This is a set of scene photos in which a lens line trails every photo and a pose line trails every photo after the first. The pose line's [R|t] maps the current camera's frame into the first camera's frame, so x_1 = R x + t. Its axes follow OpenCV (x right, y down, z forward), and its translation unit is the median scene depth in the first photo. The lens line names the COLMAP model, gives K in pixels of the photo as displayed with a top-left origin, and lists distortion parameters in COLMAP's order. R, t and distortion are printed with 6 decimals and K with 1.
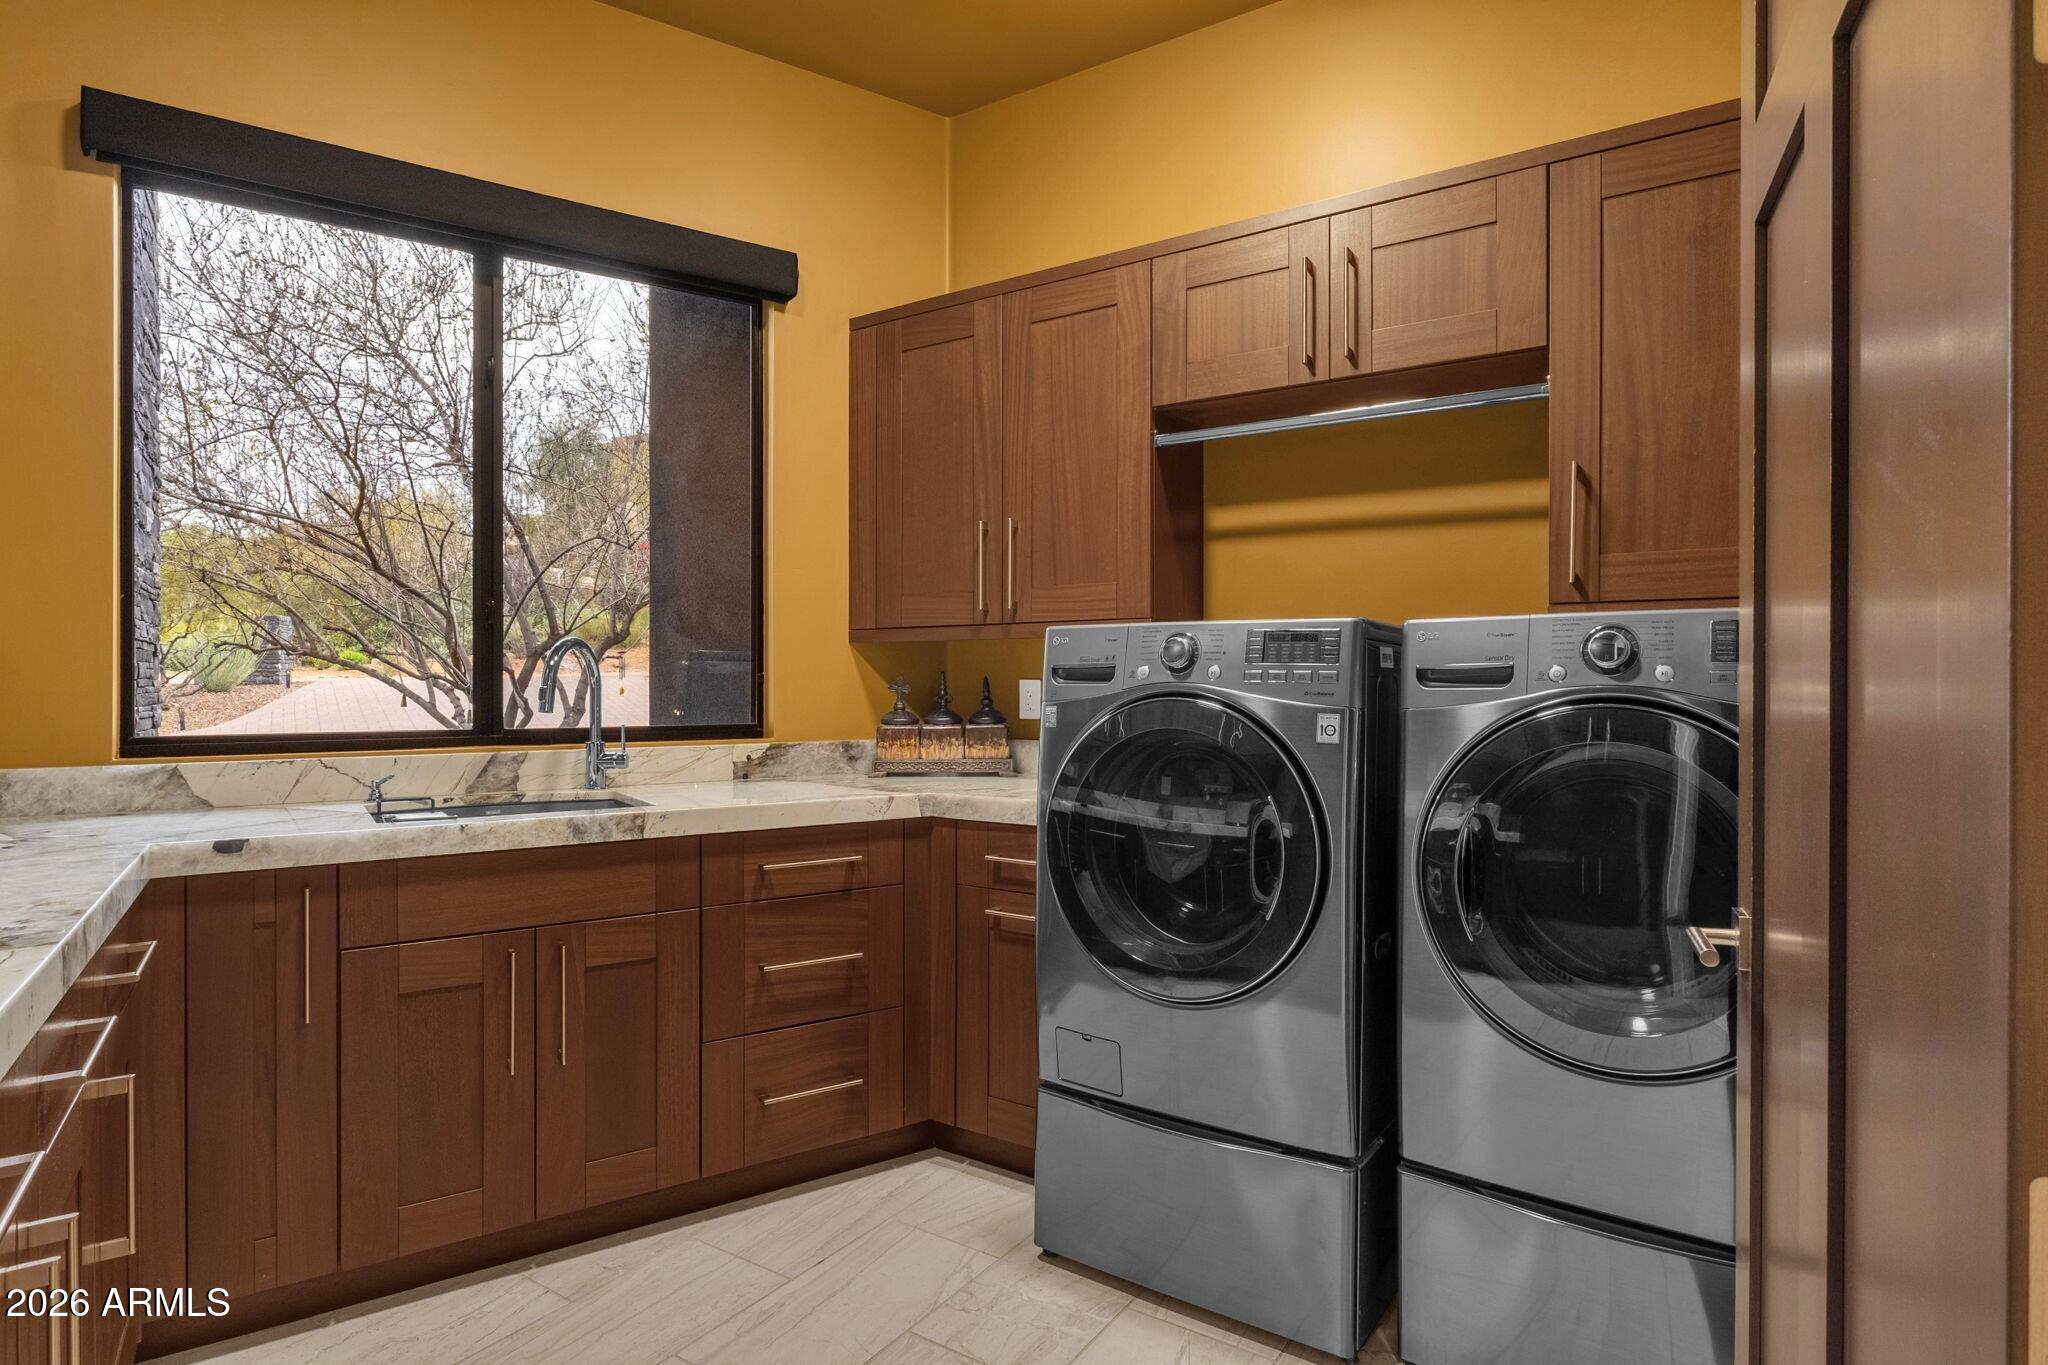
lens RADIAL K [[1050.3, 0, 995.4], [0, 1050.3, 679.8], [0, 0, 1]] dist [-0.007733, -0.000485]
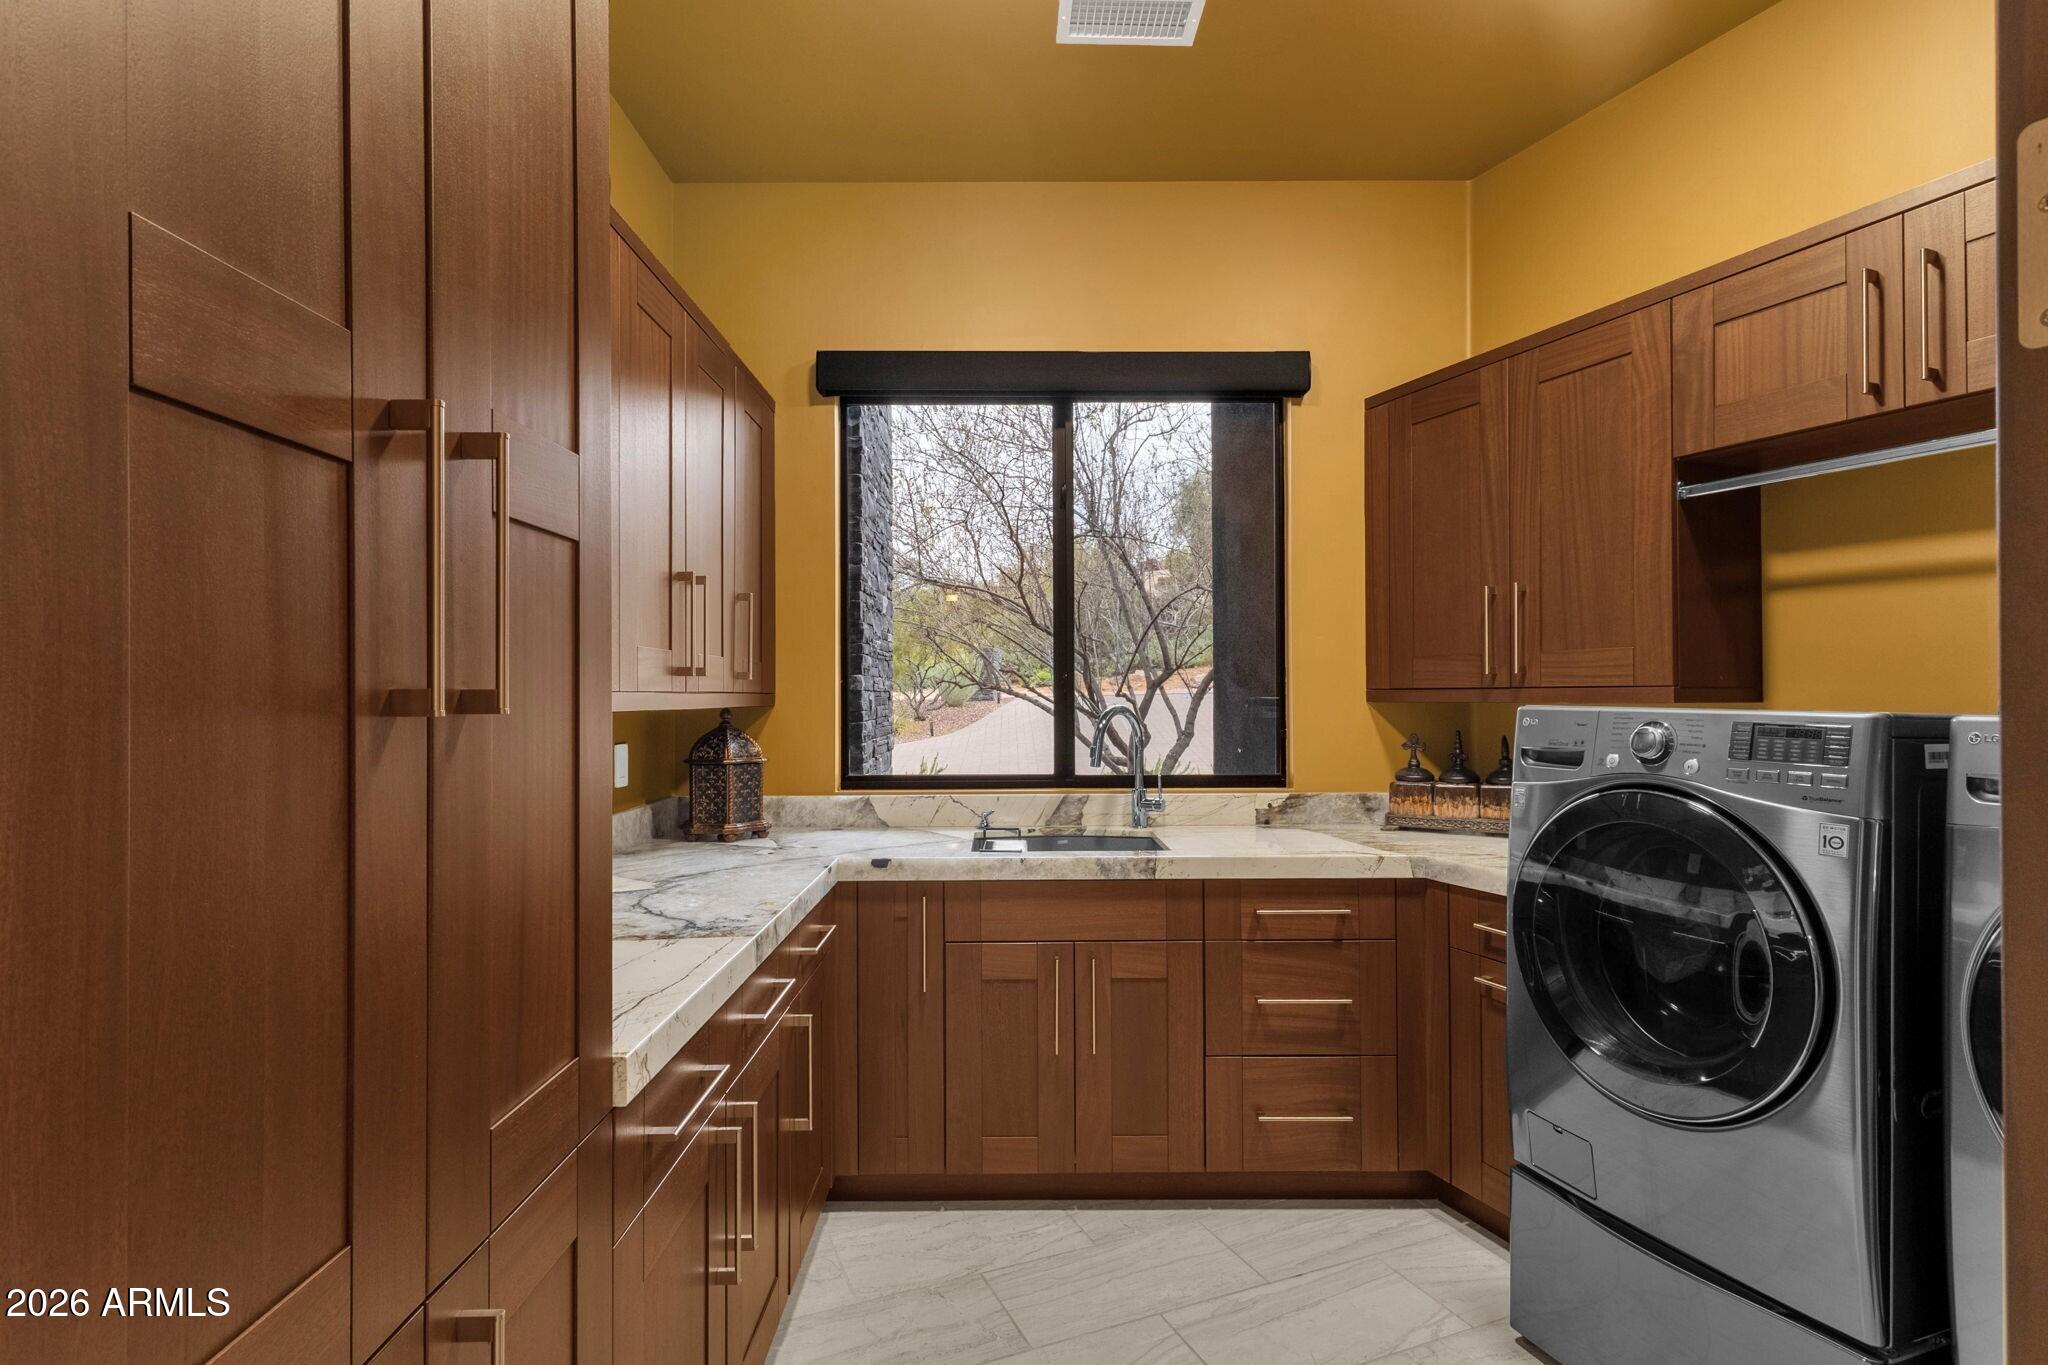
lens RADIAL K [[969.9, 0, 1013.0], [0, 969.9, 682.1], [0, 0, 1]] dist [0.001233, 0.000567]
pose [[0.839492, -0.015268, -0.543157, 0.126382], [0.006482, 0.999815, -0.018085, -0.051664], [0.543333, 0.011662, 0.839436, -0.036806]]
